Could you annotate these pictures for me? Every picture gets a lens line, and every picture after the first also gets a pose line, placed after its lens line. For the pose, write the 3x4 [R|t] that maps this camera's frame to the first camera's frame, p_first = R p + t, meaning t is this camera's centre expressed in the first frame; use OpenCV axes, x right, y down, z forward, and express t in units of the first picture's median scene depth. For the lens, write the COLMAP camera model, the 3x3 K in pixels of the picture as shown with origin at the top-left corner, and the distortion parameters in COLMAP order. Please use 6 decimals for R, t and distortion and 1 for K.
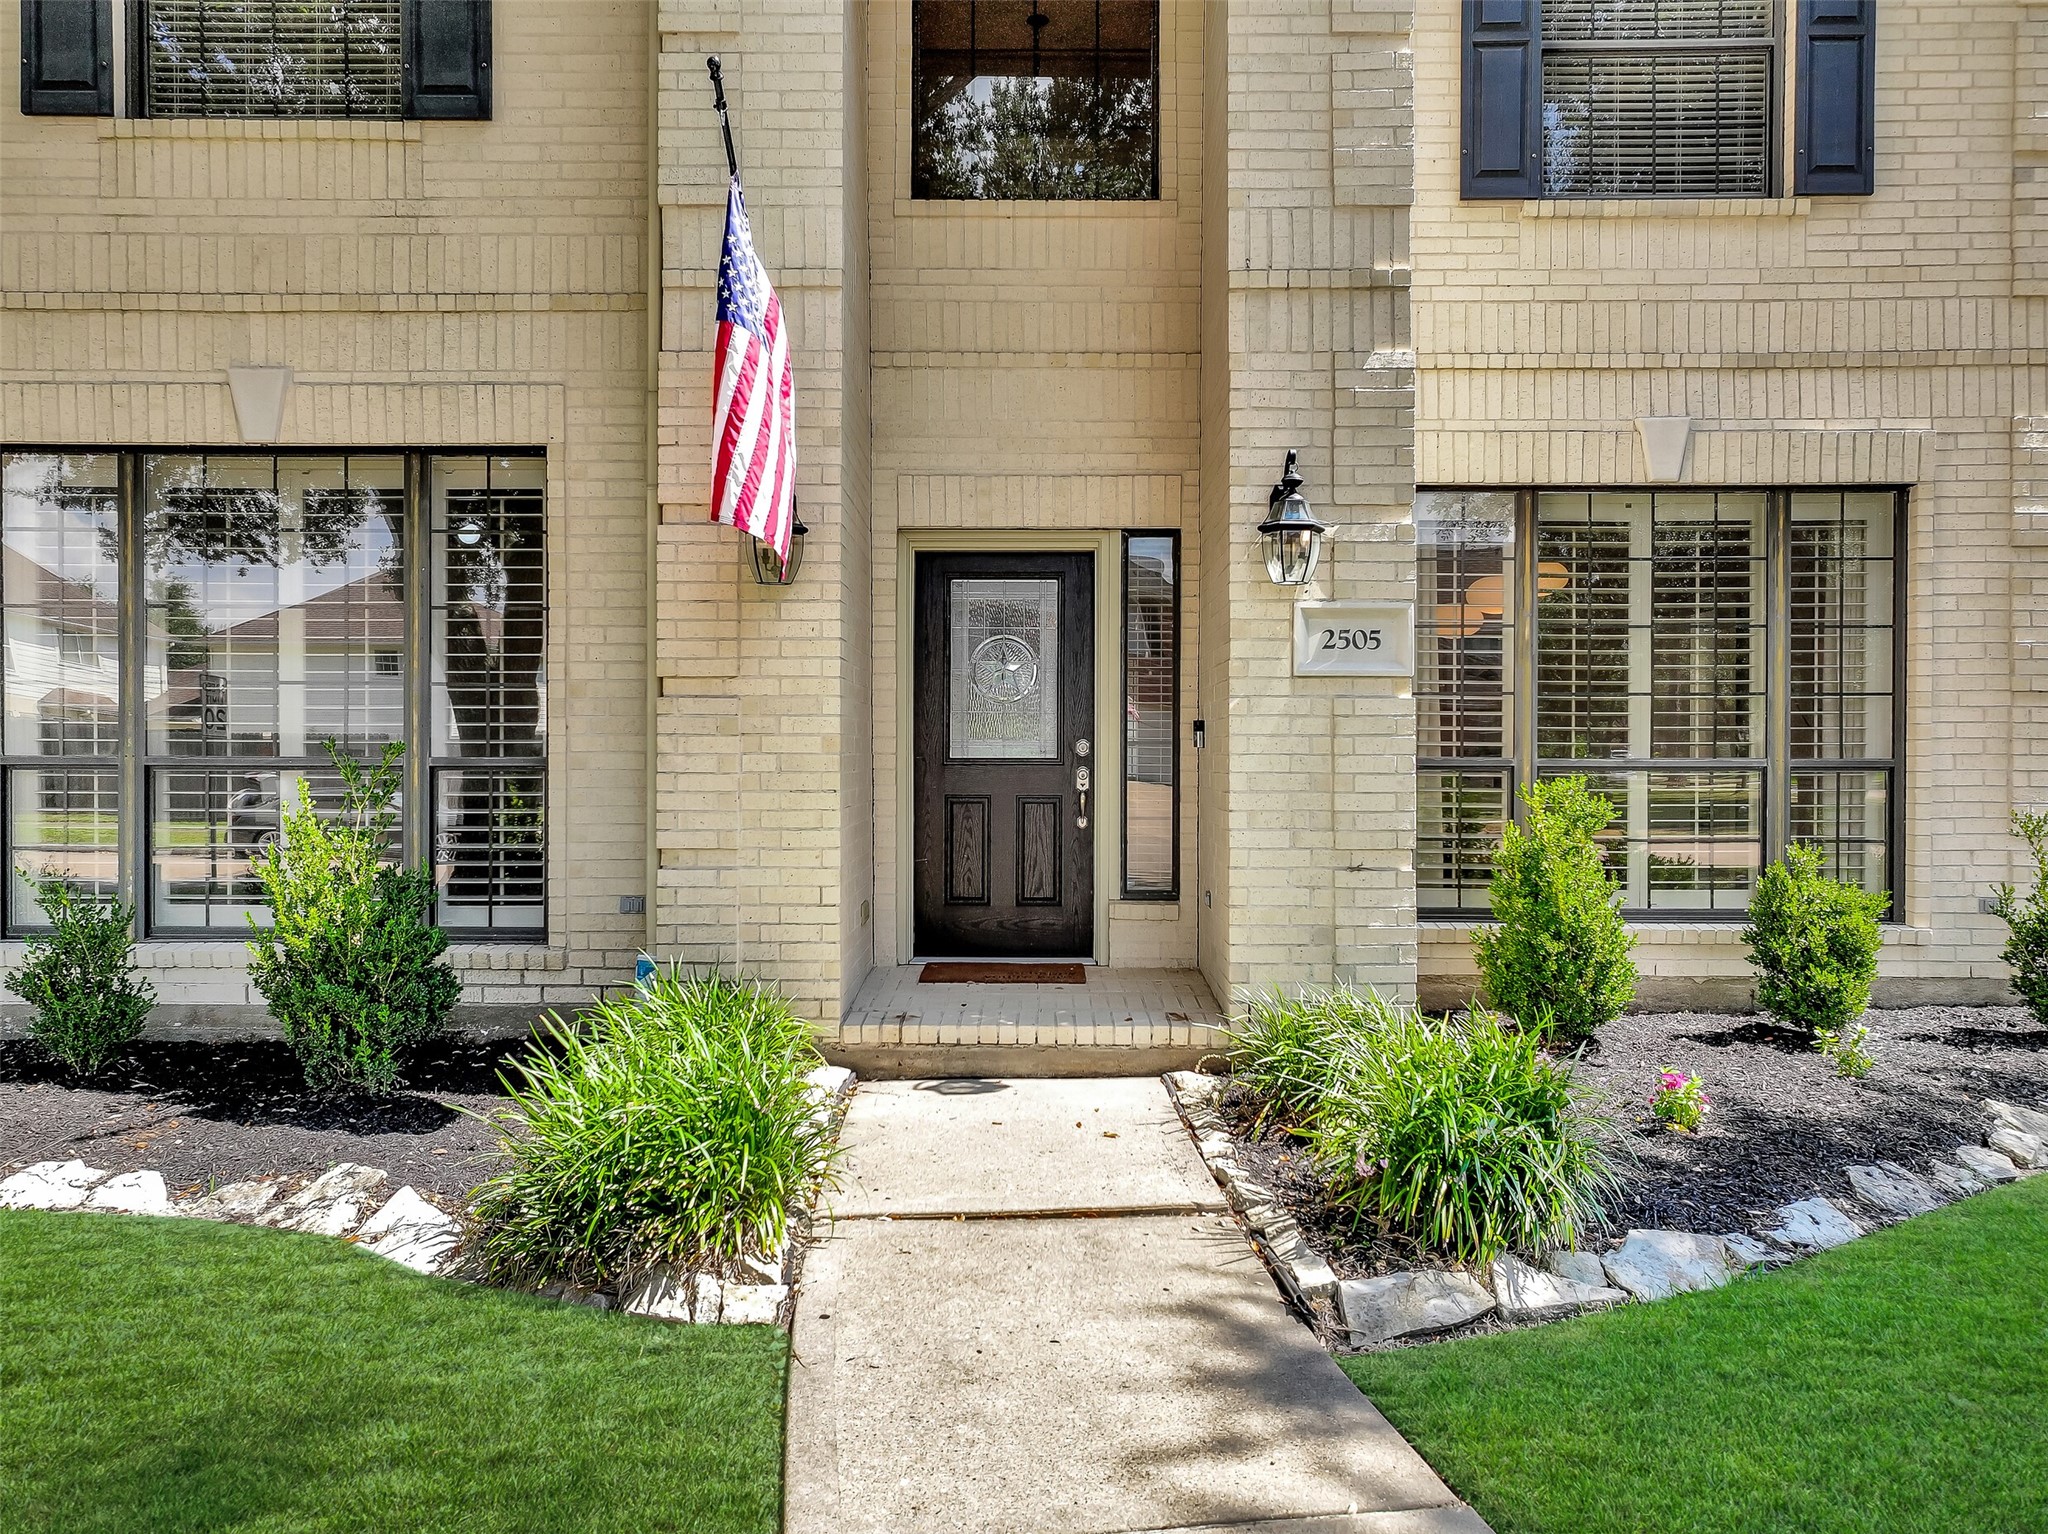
lens RADIAL K [[1425.1, 0, 1025.8], [0, 1425.1, 769.3], [0, 0, 1]] dist [-0.007965, 0.002918]
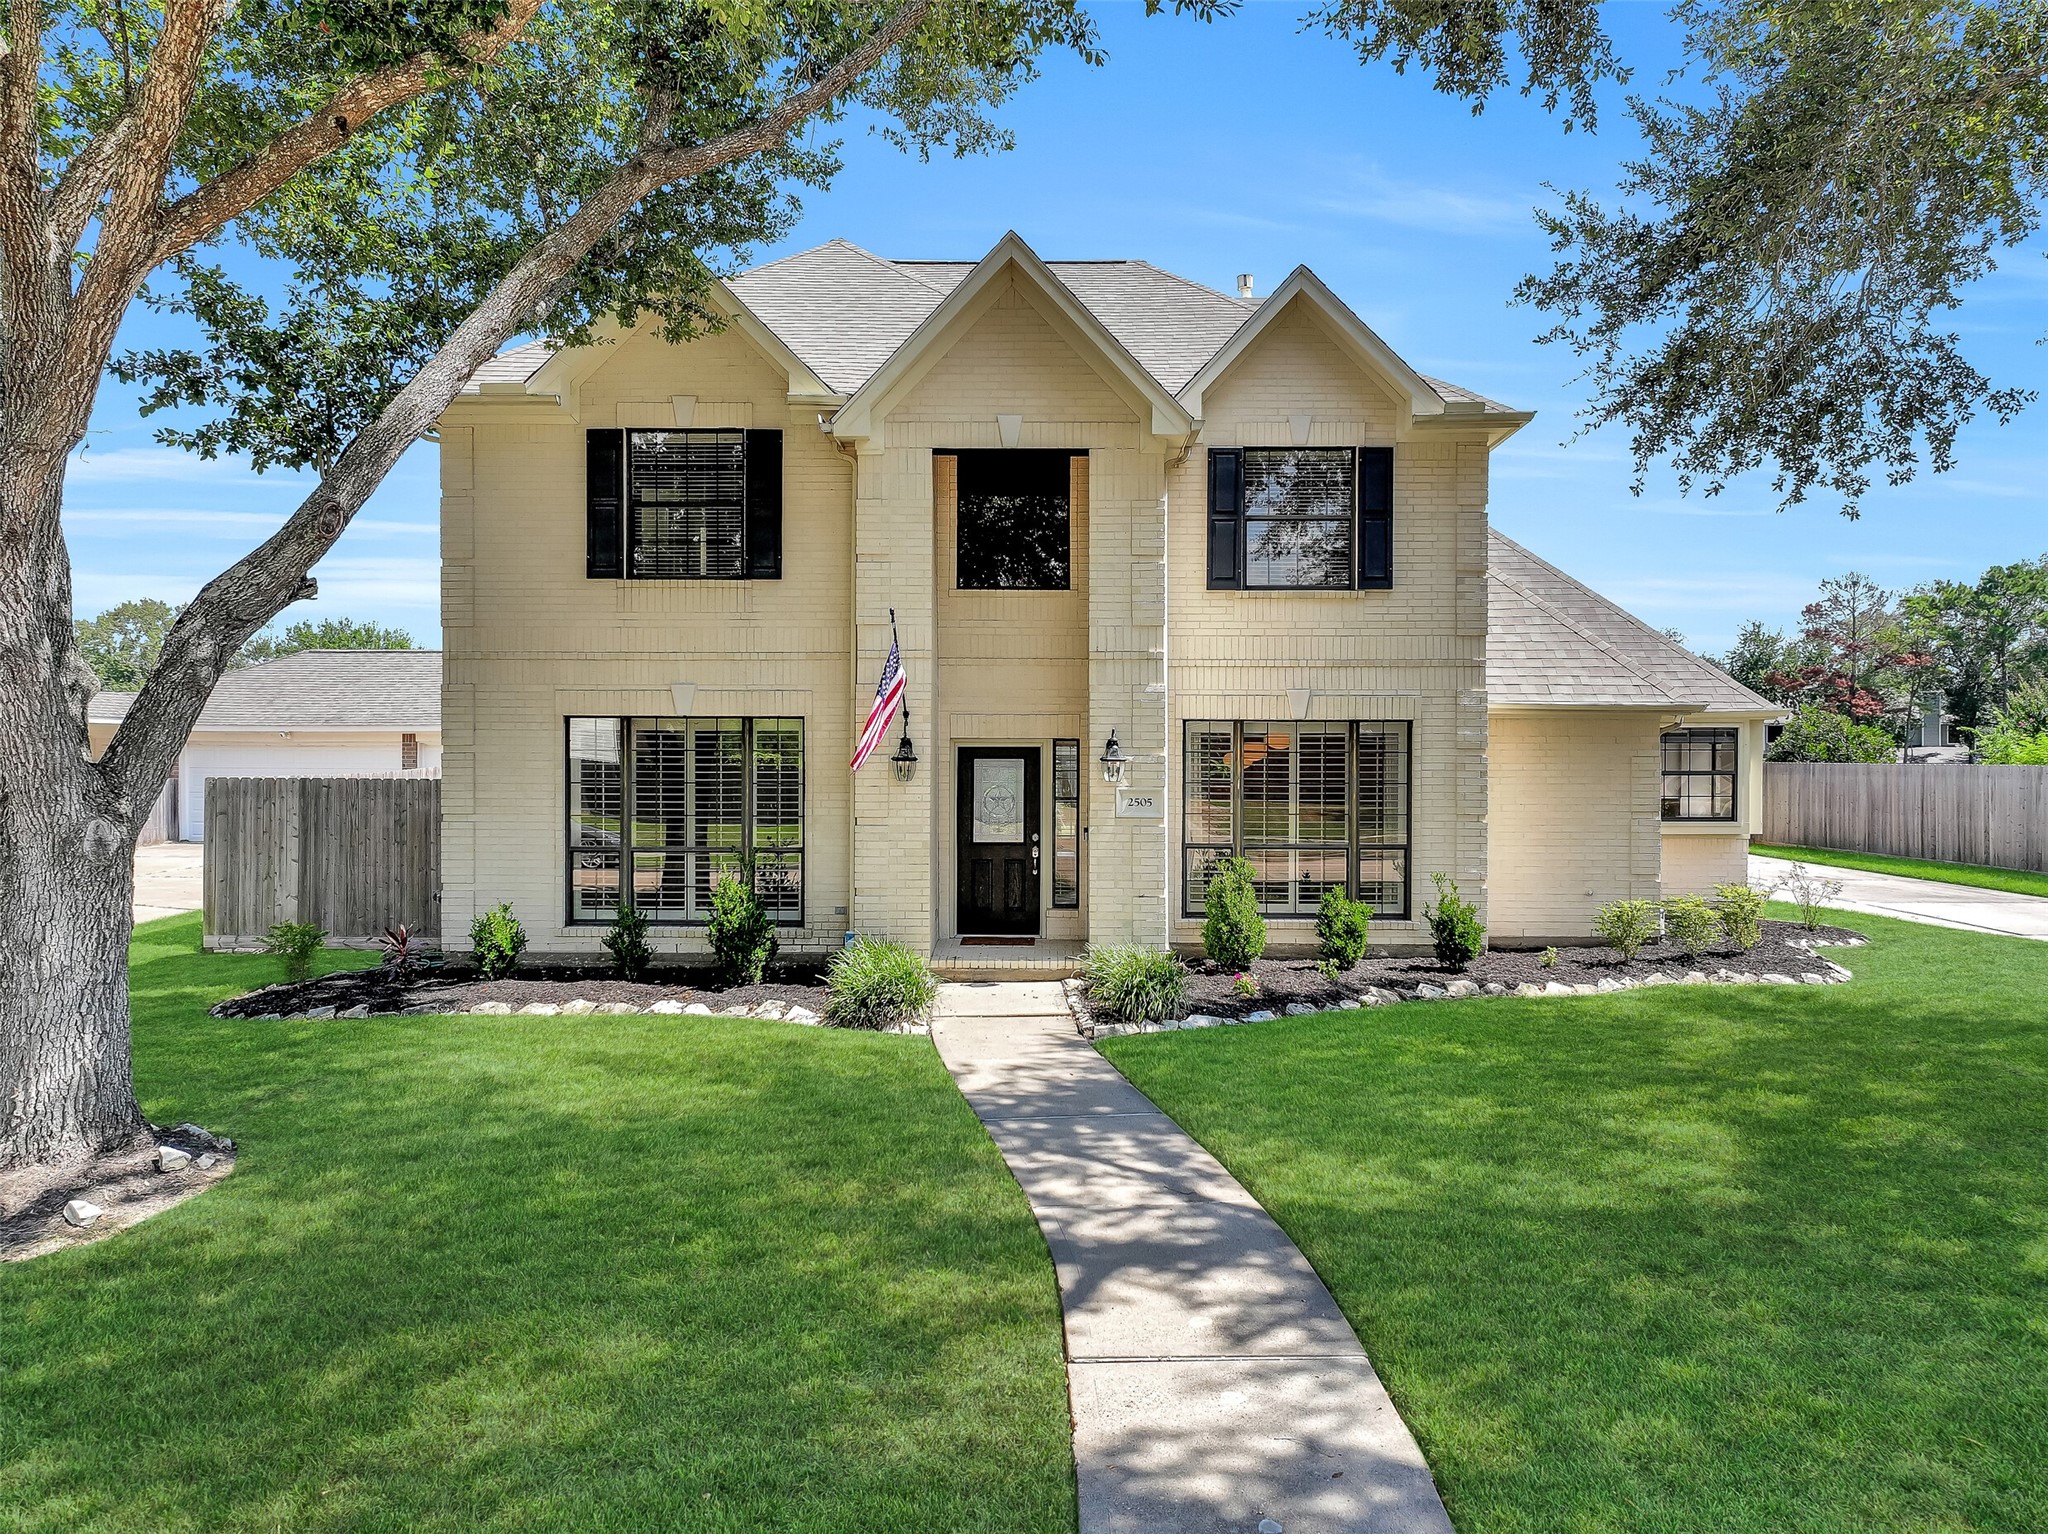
lens RADIAL K [[1425.1, 0, 1021.8], [0, 1425.1, 762.8], [0, 0, 1]] dist [-0.007965, 0.002918]
pose [[0.999954, 0.001509, -0.009479, 0.047295], [-0.001534, 0.999996, -0.002565, -0.145034], [0.009475, 0.002579, 0.999952, -1.367852]]
